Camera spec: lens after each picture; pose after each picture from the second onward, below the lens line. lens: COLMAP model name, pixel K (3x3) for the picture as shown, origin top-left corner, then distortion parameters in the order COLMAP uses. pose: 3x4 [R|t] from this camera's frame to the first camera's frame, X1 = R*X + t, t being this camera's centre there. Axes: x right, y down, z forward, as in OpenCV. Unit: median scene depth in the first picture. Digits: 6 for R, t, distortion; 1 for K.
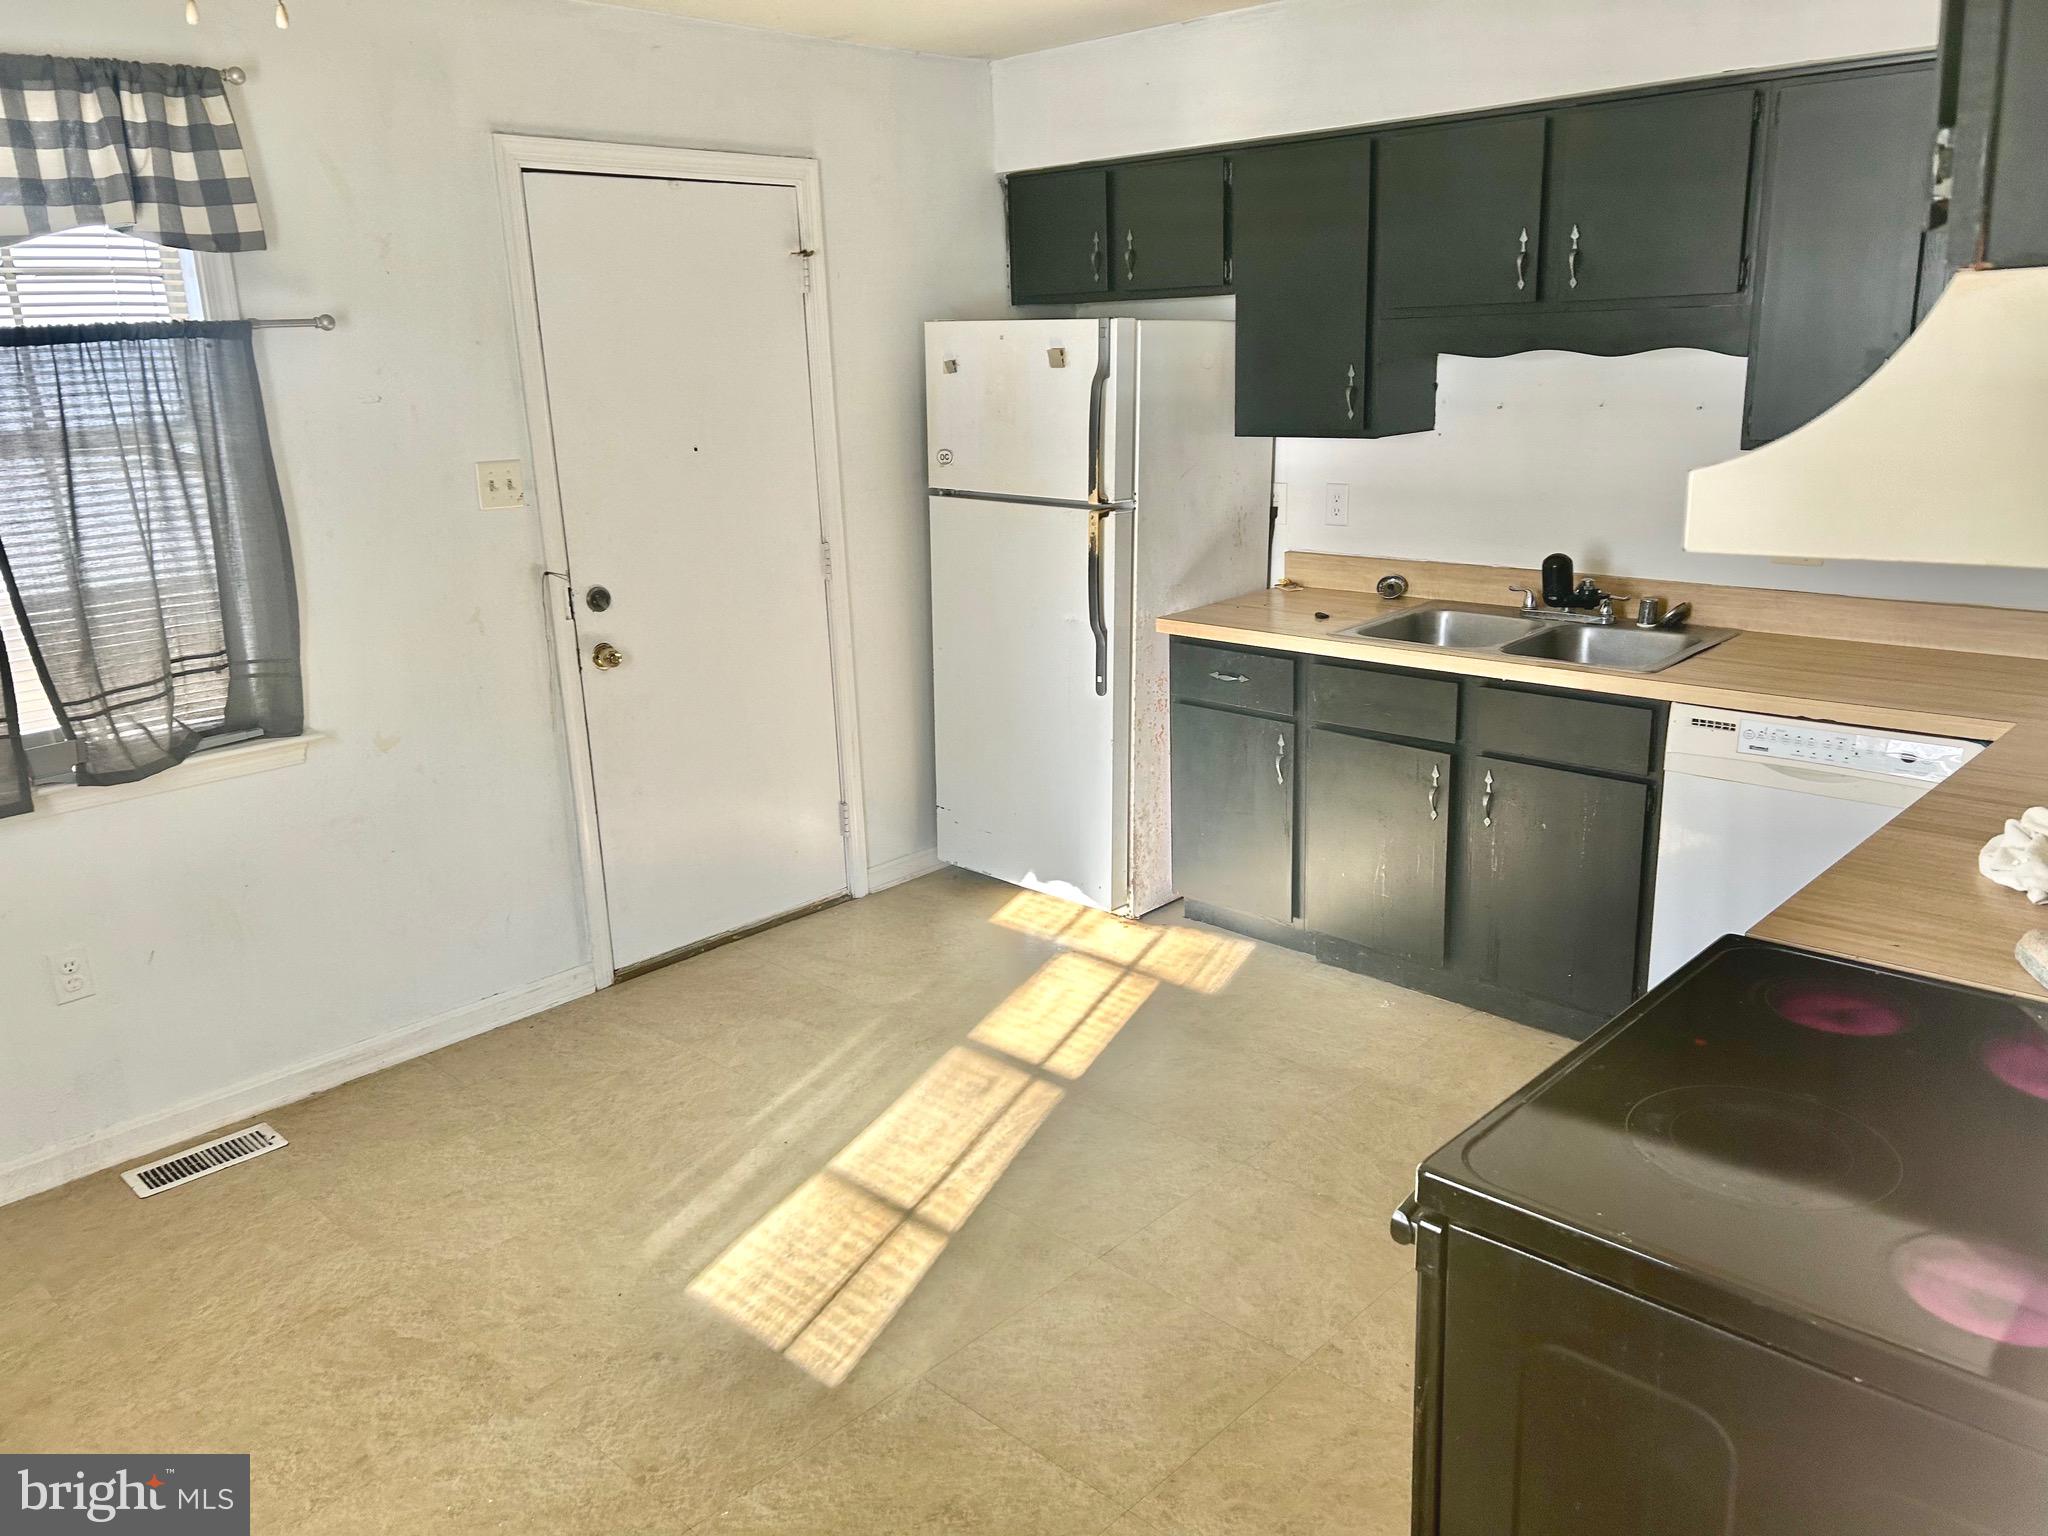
lens RADIAL K [[1532.8, 0, 1012.7], [0, 1532.8, 765.1], [0, 0, 1]] dist [0.012582, 0.001170]
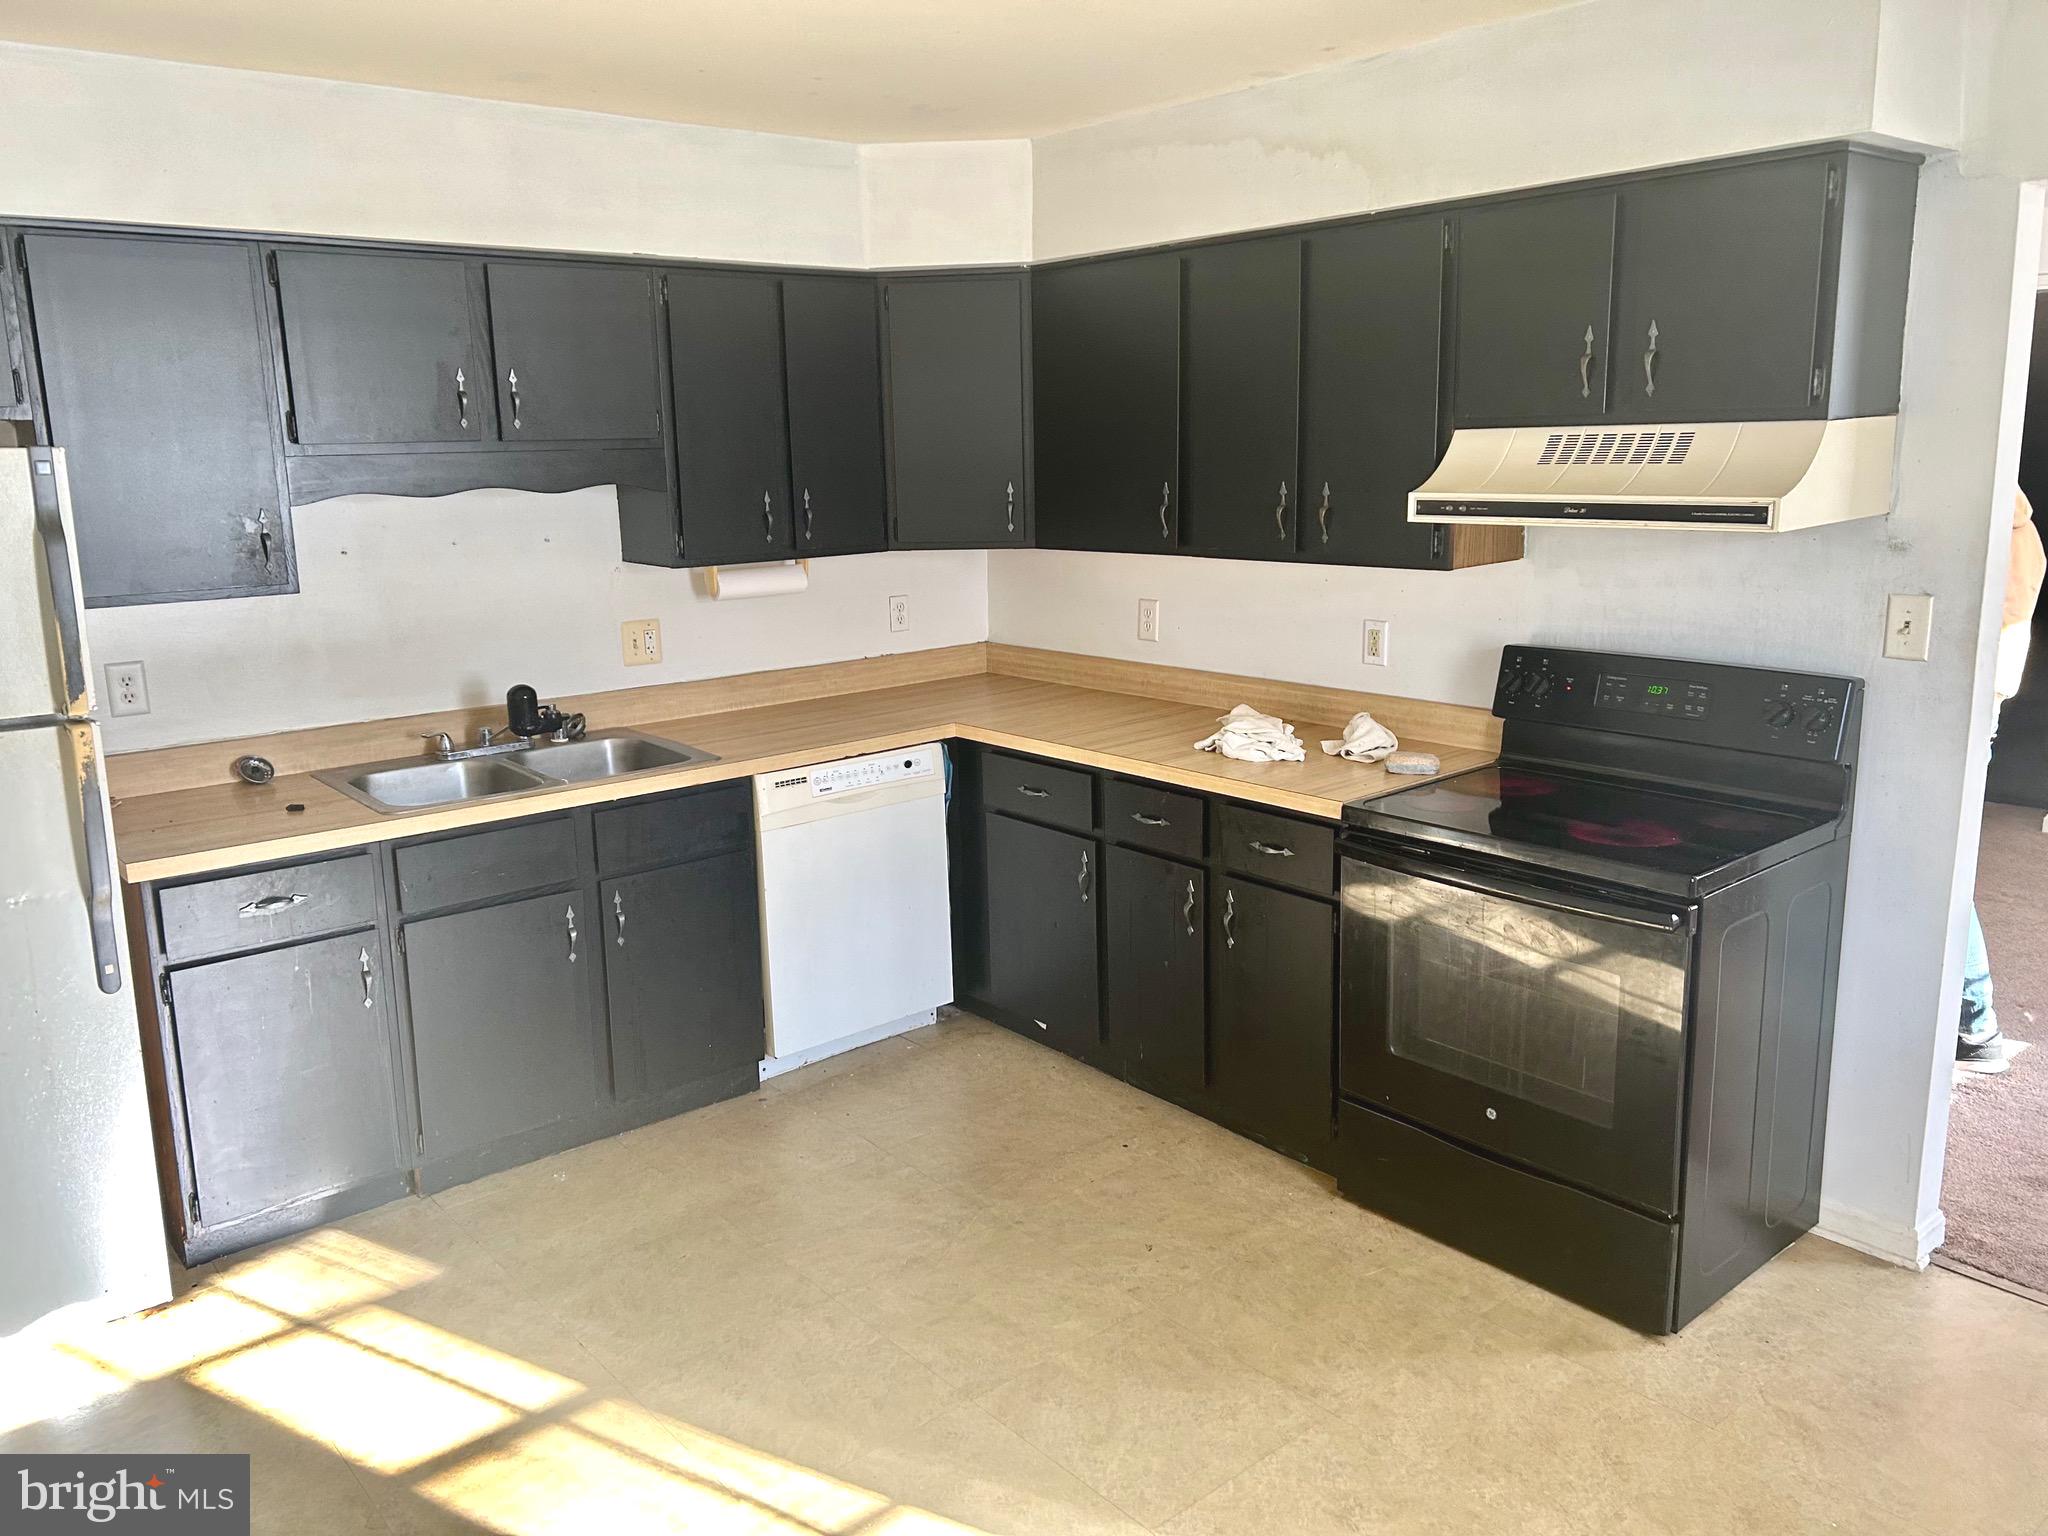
lens RADIAL K [[1532.8, 0, 1013.5], [0, 1532.8, 762.5], [0, 0, 1]] dist [0.012582, 0.001170]
pose [[0.089543, -0.169481, 0.981457, -0.637448], [0.284199, 0.948795, 0.137912, -0.140548], [-0.954575, 0.266580, 0.133124, 0.585877]]
